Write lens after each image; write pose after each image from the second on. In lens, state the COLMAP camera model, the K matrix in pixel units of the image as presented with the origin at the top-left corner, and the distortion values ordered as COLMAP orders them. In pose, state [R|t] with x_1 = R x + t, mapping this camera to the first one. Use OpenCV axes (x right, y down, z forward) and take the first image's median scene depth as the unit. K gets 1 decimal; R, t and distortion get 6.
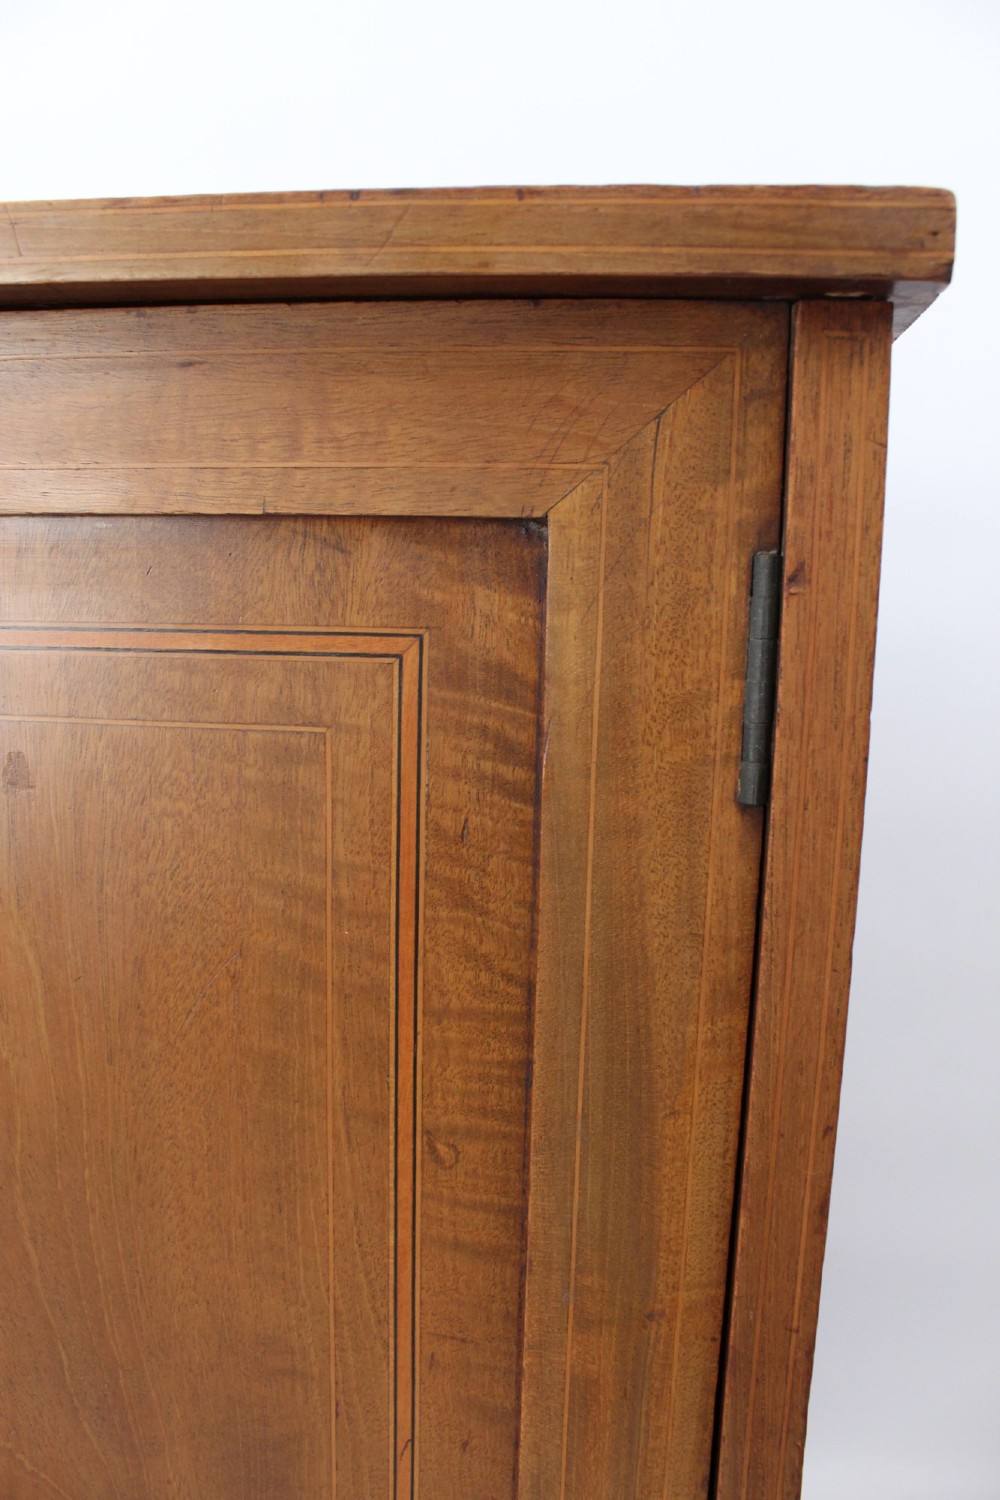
lens RADIAL K [[1259.5, 0, 491.2], [0, 1259.5, 733.6], [0, 0, 1]] dist [-0.167143, 0.103585]
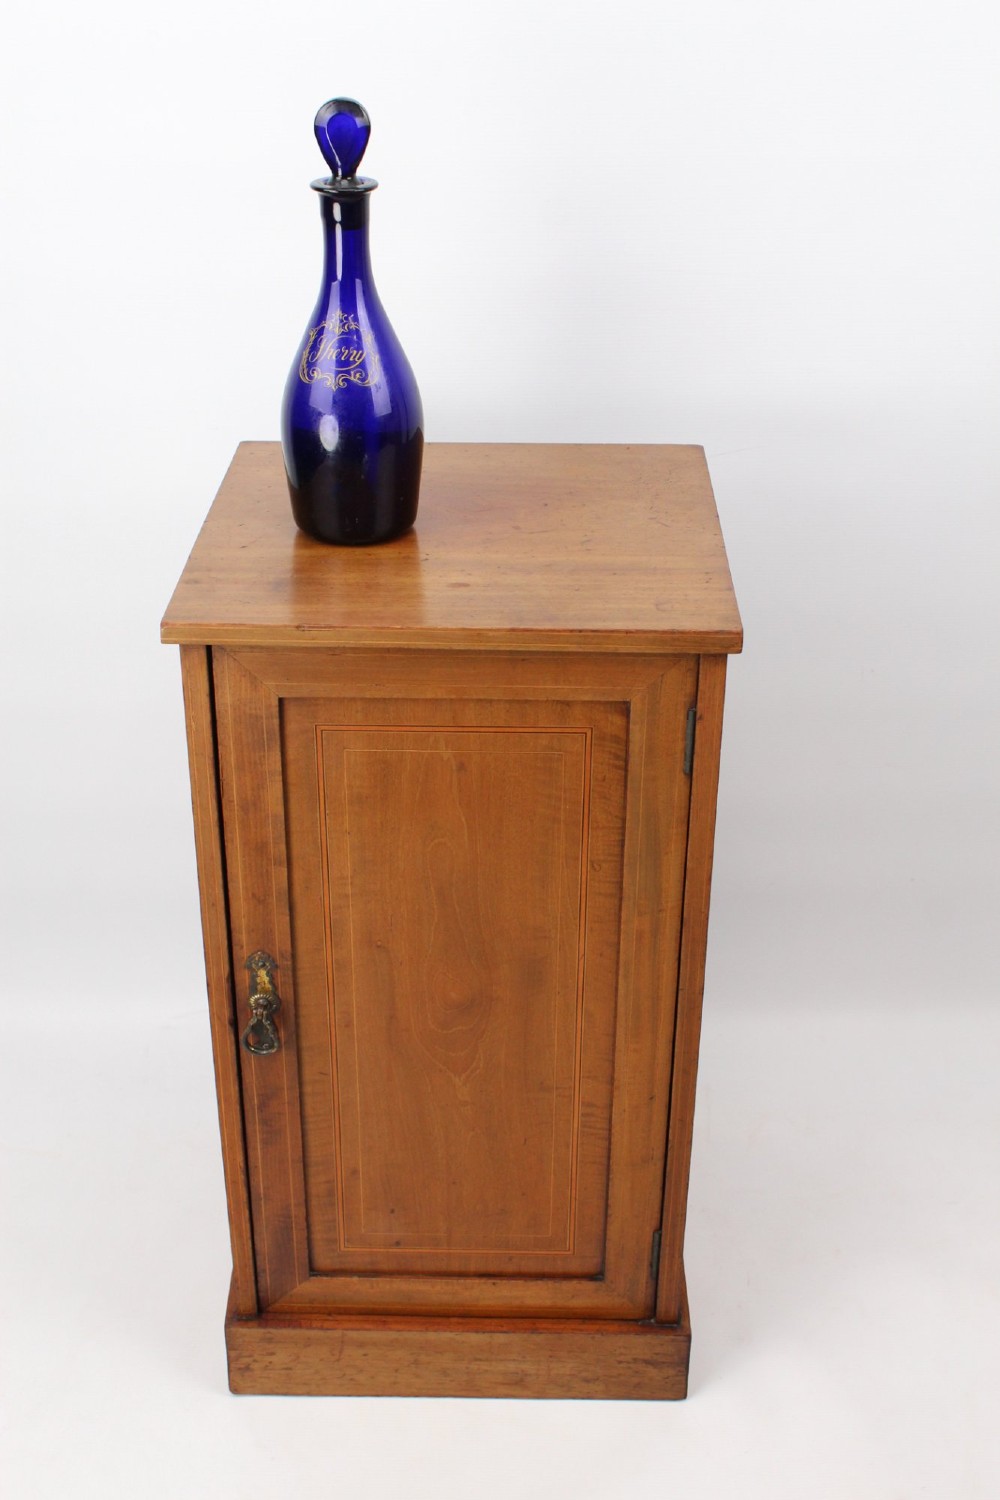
lens RADIAL K [[1933.7, 0, 516.8], [0, 1933.7, 747.5], [0, 0, 1]] dist [-0.079010, 0.000000]
pose [[0.993856, -0.063087, 0.090946, -0.719849], [0.028962, 0.941263, 0.336430, -1.751150], [-0.106829, -0.331729, 0.937307, -3.808783]]
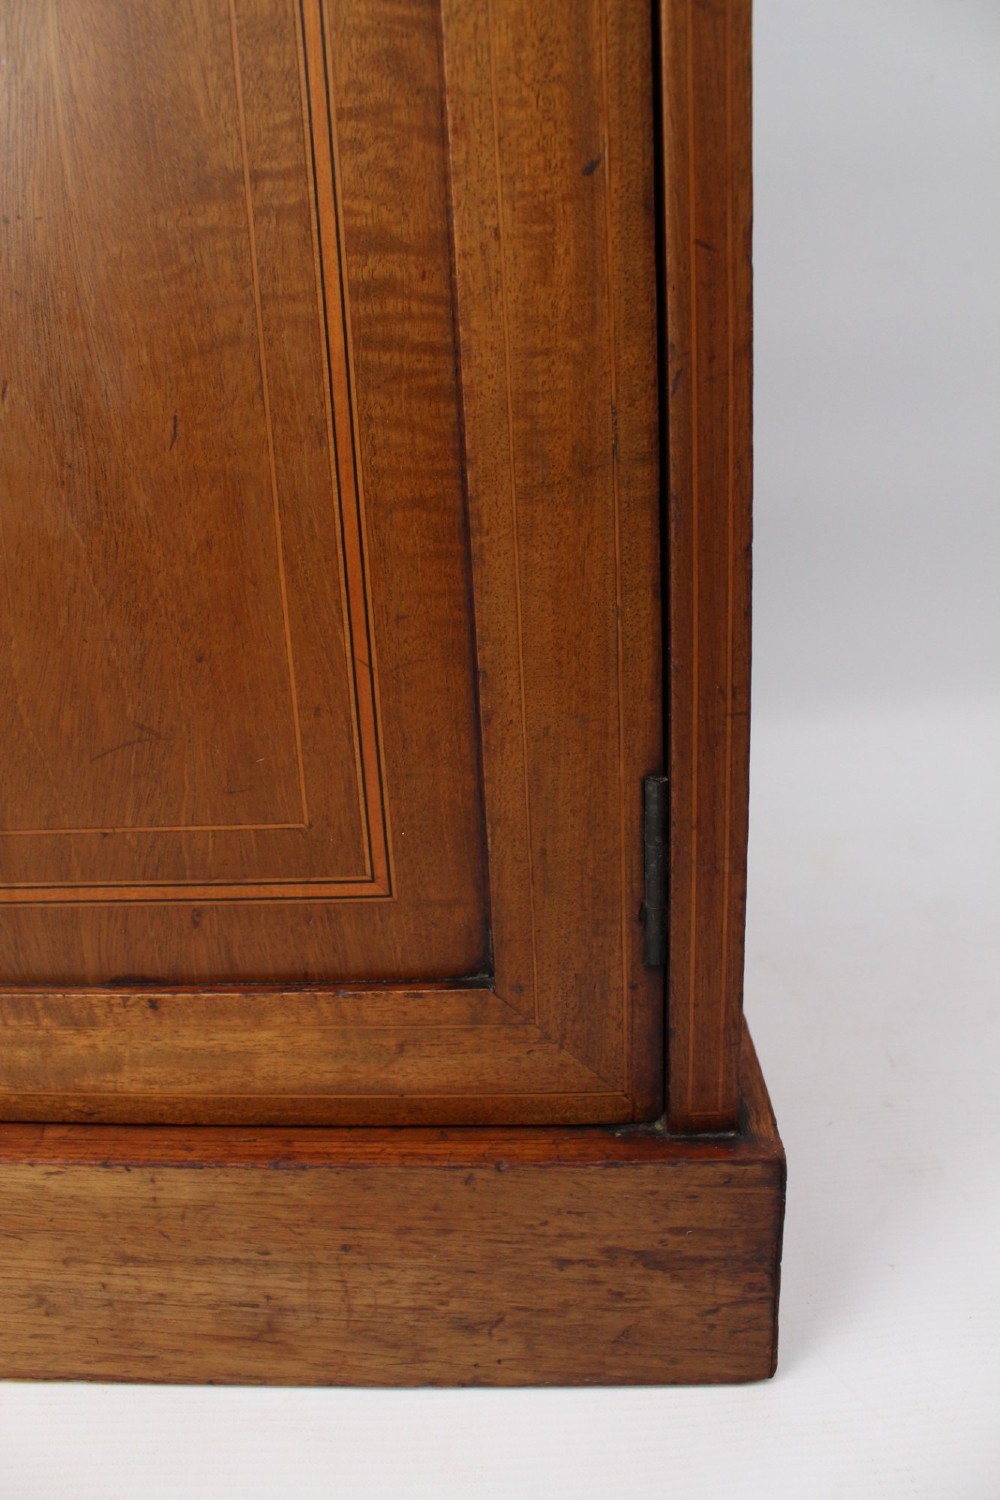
lens RADIAL K [[1259.5, 0, 494.0], [0, 1259.5, 747.4], [0, 0, 1]] dist [-0.167143, 0.103585]
pose [[0.994657, -0.092741, 0.045348, -0.039504], [0.084354, 0.983365, 0.160866, 1.433721], [-0.059512, -0.156181, 0.985934, 0.089942]]
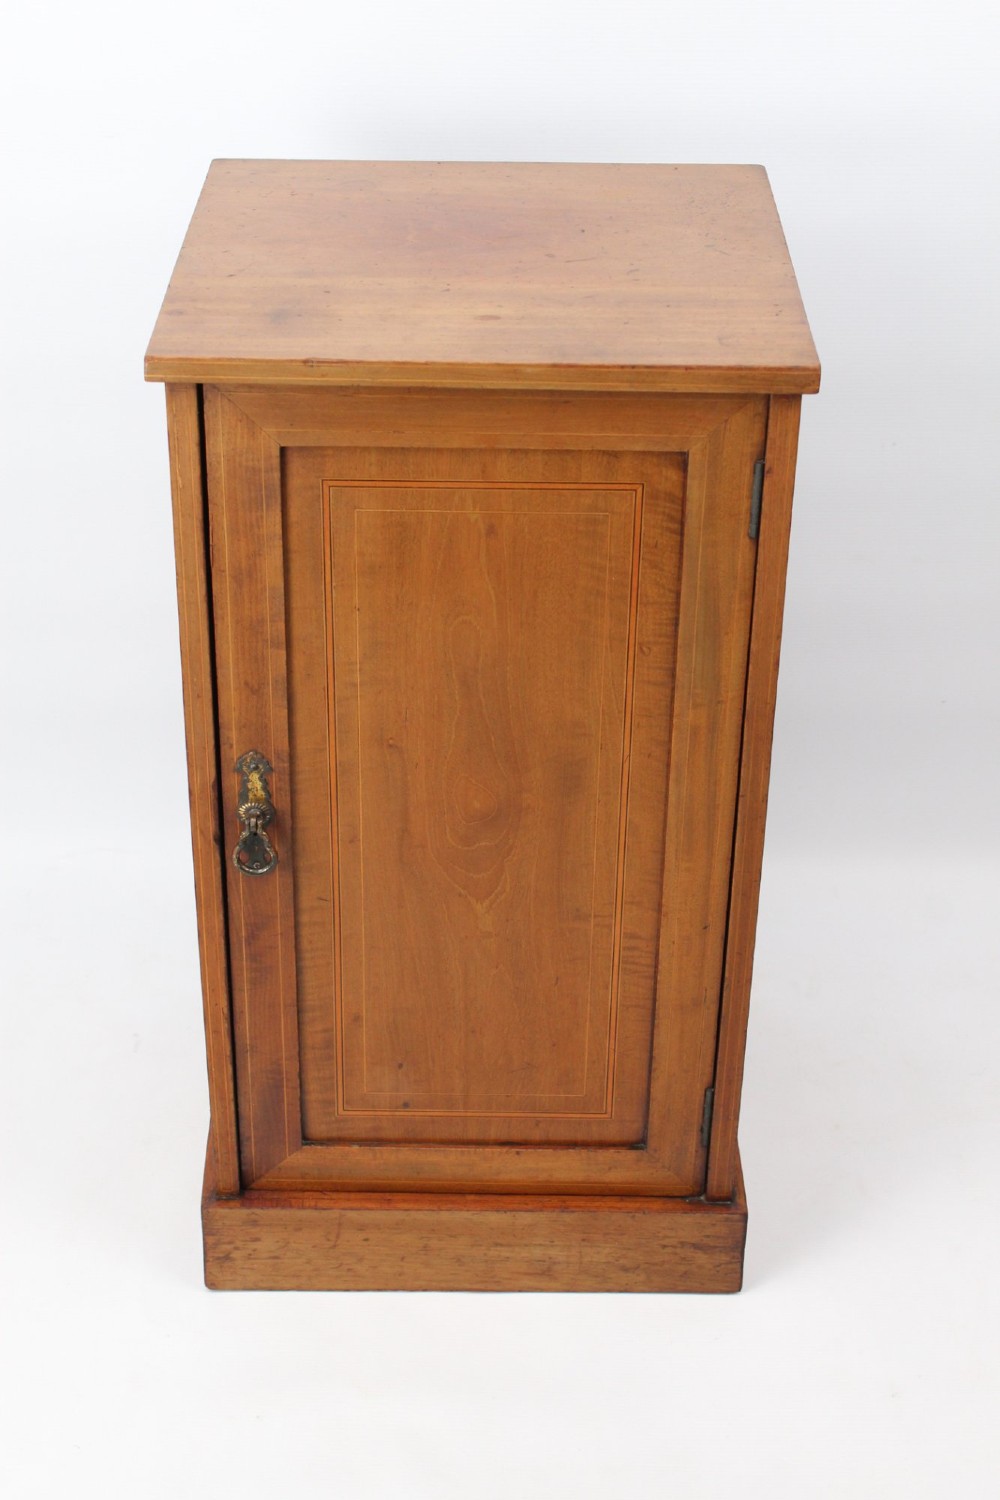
lens RADIAL K [[2510.6, 0, 523.0], [0, 2510.6, 767.6], [0, 0, 1]] dist [-0.013358, 0.000000]
pose [[0.992006, -0.068617, 0.105905, -0.977211], [0.022392, 0.921641, 0.387398, -1.703417], [-0.124188, -0.381930, 0.915809, -4.481344]]
